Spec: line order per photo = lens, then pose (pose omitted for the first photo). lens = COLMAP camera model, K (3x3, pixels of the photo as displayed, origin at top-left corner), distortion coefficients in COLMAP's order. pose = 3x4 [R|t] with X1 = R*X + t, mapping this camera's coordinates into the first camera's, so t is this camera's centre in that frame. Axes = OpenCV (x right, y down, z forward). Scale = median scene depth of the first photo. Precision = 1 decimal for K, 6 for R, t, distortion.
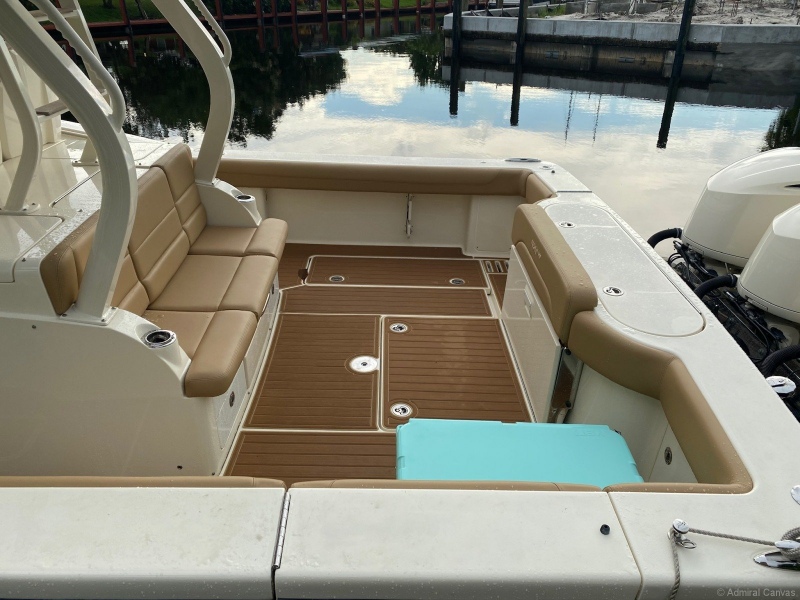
lens RADIAL K [[617.7, 0, 400.0], [0, 617.7, 300.0], [0, 0, 1]] dist [0.014456, 0.001367]
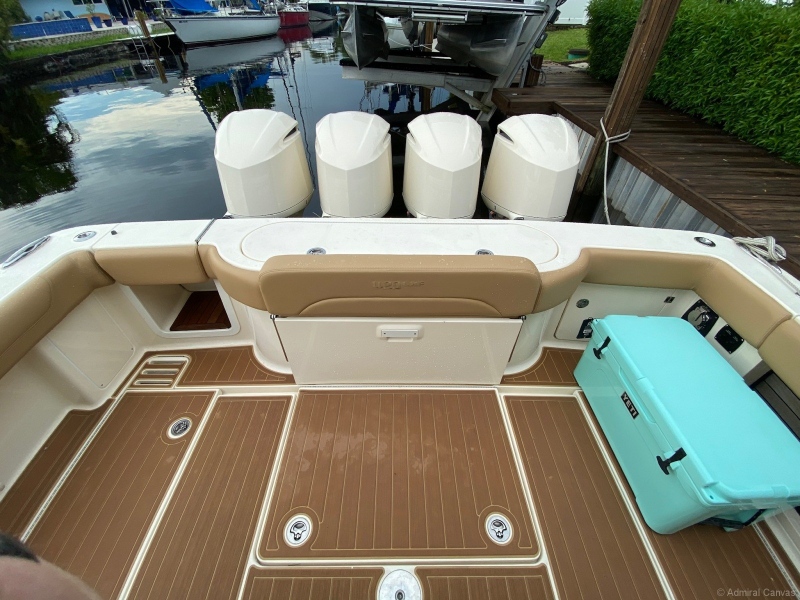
lens RADIAL K [[310.9, 0, 400.0], [0, 310.9, 300.0], [0, 0, 1]] dist [-0.000227, -0.011846]
pose [[0.005596, -0.686899, 0.726731, -0.067947], [0.455898, 0.648573, 0.609515, -0.249669], [-0.890014, 0.327905, 0.316786, 0.690662]]
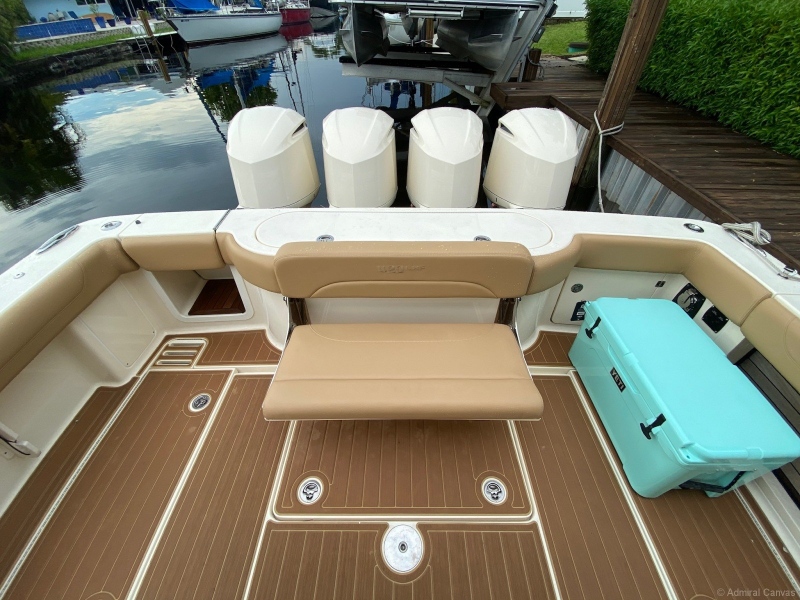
lens RADIAL K [[310.9, 0, 400.0], [0, 310.9, 300.0], [0, 0, 1]] dist [-0.000227, -0.011846]
pose [[0.014784, -0.694007, 0.719816, -0.100517], [0.467274, 0.641244, 0.608655, -0.253853], [-0.883989, 0.327353, 0.333772, 0.685522]]
